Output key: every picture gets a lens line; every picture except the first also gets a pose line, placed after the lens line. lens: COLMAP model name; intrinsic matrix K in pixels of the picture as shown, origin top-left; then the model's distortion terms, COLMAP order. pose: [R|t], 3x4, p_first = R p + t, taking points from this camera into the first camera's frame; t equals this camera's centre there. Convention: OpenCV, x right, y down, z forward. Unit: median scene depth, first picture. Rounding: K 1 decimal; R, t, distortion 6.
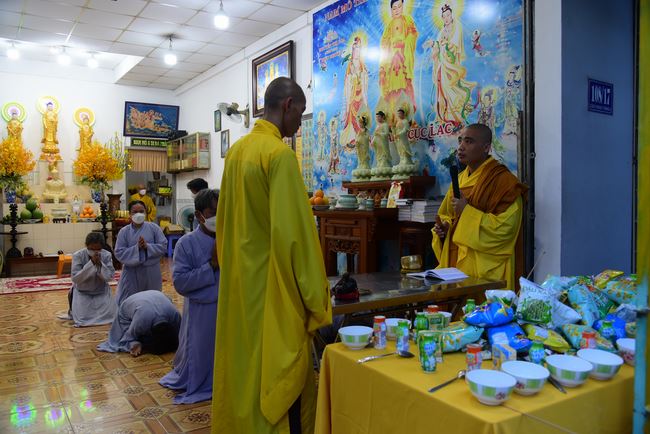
lens RADIAL K [[517.7, 0, 325.0], [0, 517.7, 217.0], [0, 0, 1]] dist [-0.043421, 0.006689]
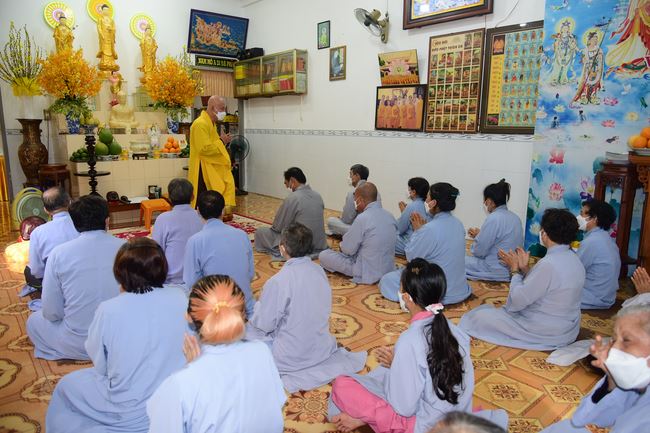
lens RADIAL K [[448.4, 0, 325.0], [0, 448.4, 216.5], [0, 0, 1]] dist [-0.041097, 0.005217]
pose [[0.992969, -0.011389, 0.117822, -0.428268], [-0.007916, 0.986743, 0.162095, -0.020639], [-0.118106, -0.161889, 0.979716, 0.360422]]
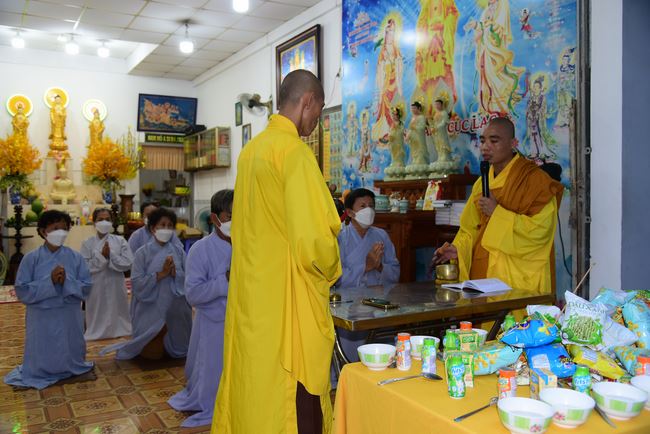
lens RADIAL K [[574.1, 0, 325.0], [0, 574.1, 217.0], [0, 0, 1]] dist [-0.023686, 0.009696]
pose [[0.998172, 0.001530, -0.060410, 0.007940], [-0.001794, 0.999989, -0.004322, -0.000949], [0.060403, 0.004423, 0.998164, 0.001585]]
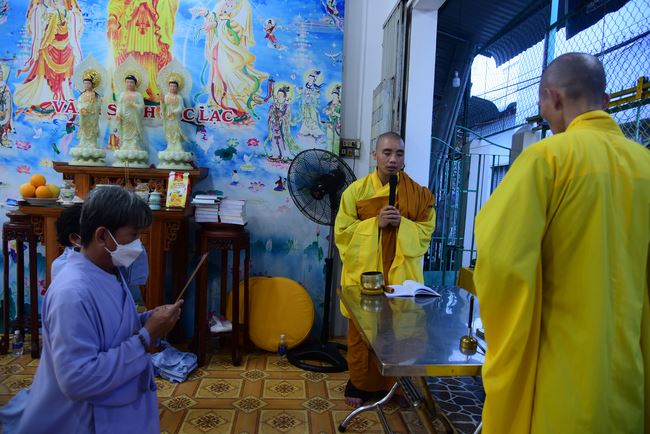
lens RADIAL K [[448.4, 0, 325.0], [0, 448.4, 217.0], [0, 0, 1]] dist [-0.041097, 0.005217]
pose [[0.484973, -0.033884, 0.873873, -0.263248], [-0.021181, 0.998501, 0.050471, -0.028477], [-0.874273, -0.042986, 0.483528, 0.338356]]
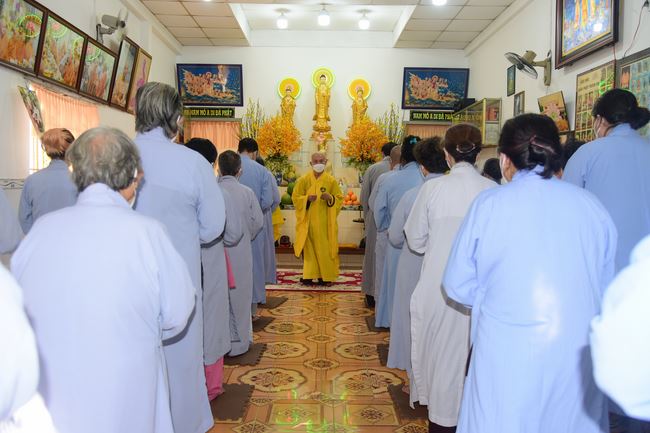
lens RADIAL K [[552.2, 0, 325.0], [0, 552.2, 216.5], [0, 0, 1]] dist [-0.037393, 0.004645]
pose [[0.833962, 0.051211, -0.549441, 0.017839], [-0.035847, 0.998609, 0.038667, -0.018497], [0.550657, -0.012551, 0.834638, 0.281279]]
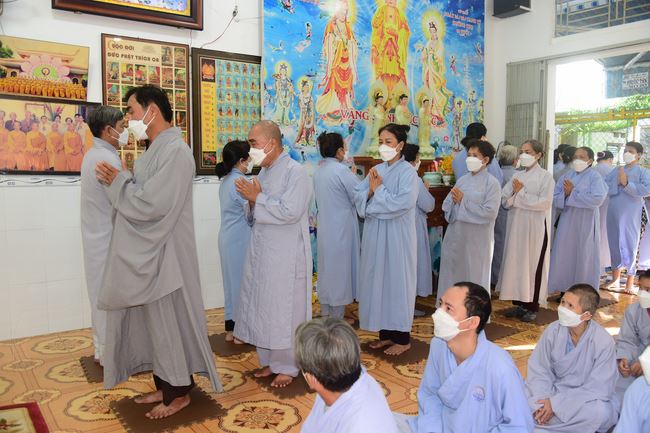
lens RADIAL K [[552.2, 0, 325.0], [0, 552.2, 216.5], [0, 0, 1]] dist [-0.037393, 0.004645]
pose [[-0.032087, -0.081548, 0.996153, -0.831045], [0.031473, 0.996089, 0.082556, -0.040403], [-0.998989, 0.034001, -0.029395, 0.955807]]
